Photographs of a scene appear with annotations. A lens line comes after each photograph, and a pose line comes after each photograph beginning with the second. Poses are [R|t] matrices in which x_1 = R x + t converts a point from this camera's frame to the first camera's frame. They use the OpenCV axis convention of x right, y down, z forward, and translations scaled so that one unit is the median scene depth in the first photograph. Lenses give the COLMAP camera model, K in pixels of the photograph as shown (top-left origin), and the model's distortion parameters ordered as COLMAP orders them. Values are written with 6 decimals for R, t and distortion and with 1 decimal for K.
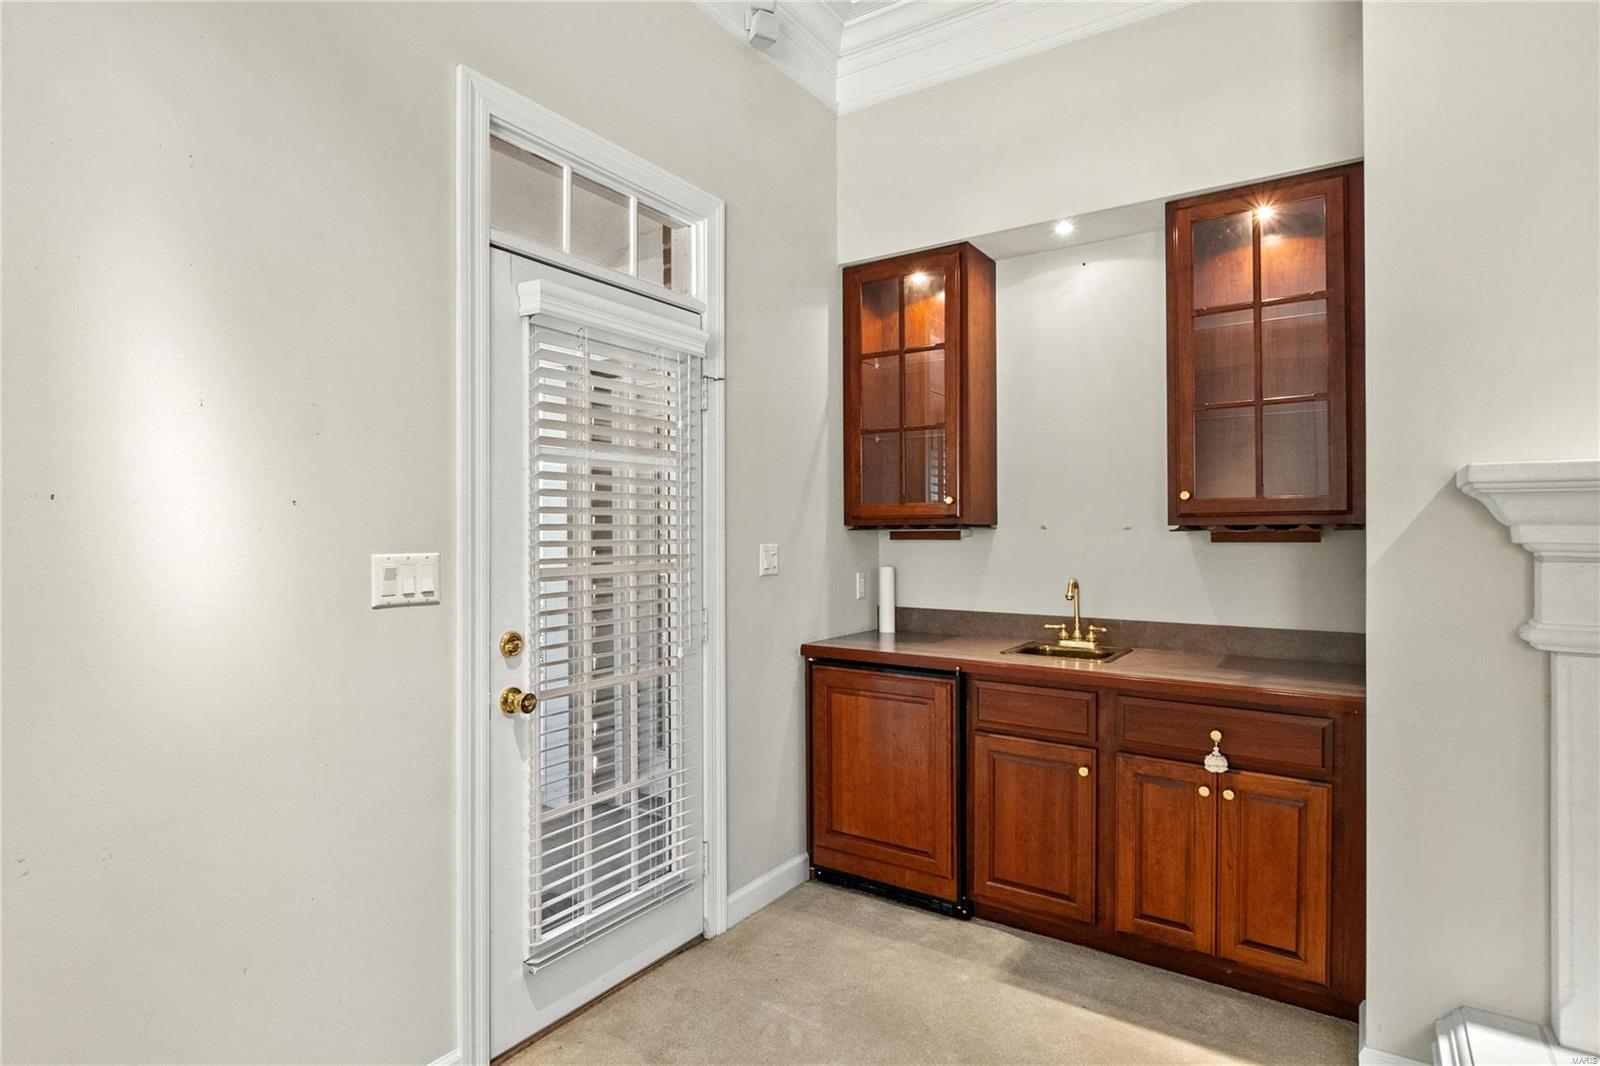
lens RADIAL K [[834.6, 0, 778.9], [0, 834.6, 536.4], [0, 0, 1]] dist [0.001702, -0.016073]
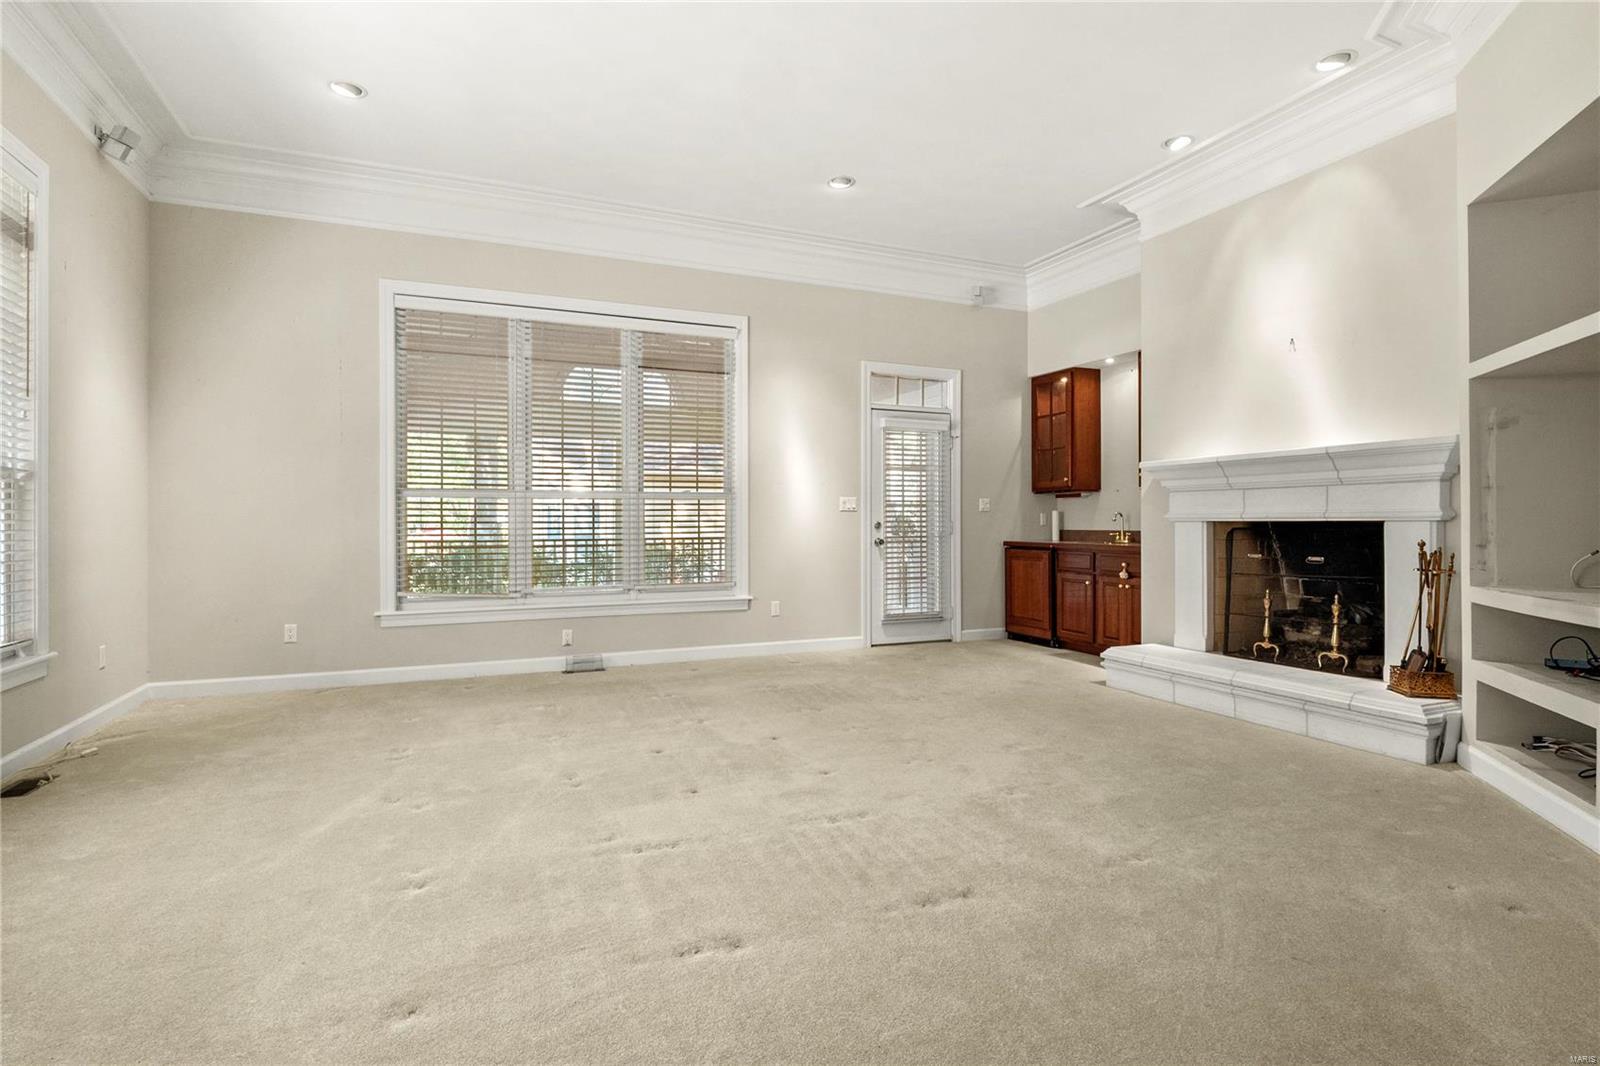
lens RADIAL K [[763.8, 0, 781.7], [0, 763.8, 522.8], [0, 0, 1]] dist [-0.001612, -0.010812]
pose [[0.844538, 0.000247, -0.535495, 0.764565], [-0.002970, 0.999987, -0.004222, 0.101057], [0.535487, 0.005156, 0.844528, -1.380813]]
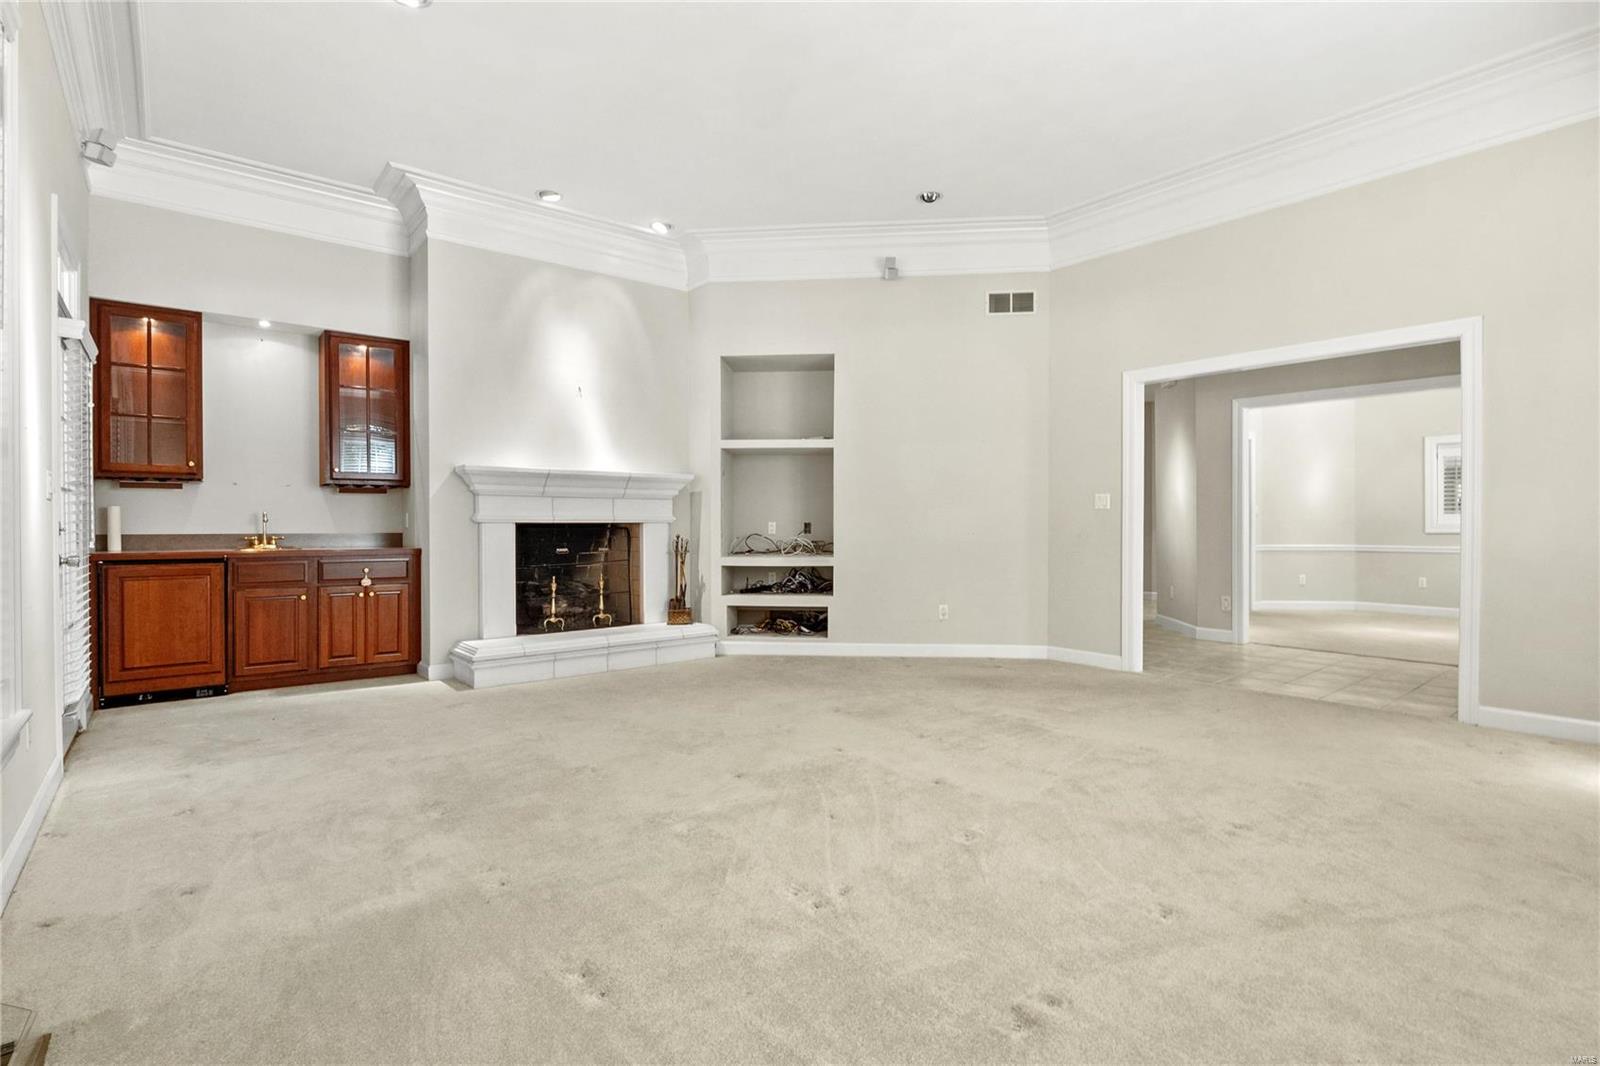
lens RADIAL K [[763.8, 0, 781.7], [0, 763.8, 522.8], [0, 0, 1]] dist [-0.001612, -0.010812]
pose [[0.295450, -0.003095, 0.955353, -1.027267], [0.002234, 0.999994, 0.002549, 0.083969], [-0.955356, 0.001381, 0.295455, -0.665691]]
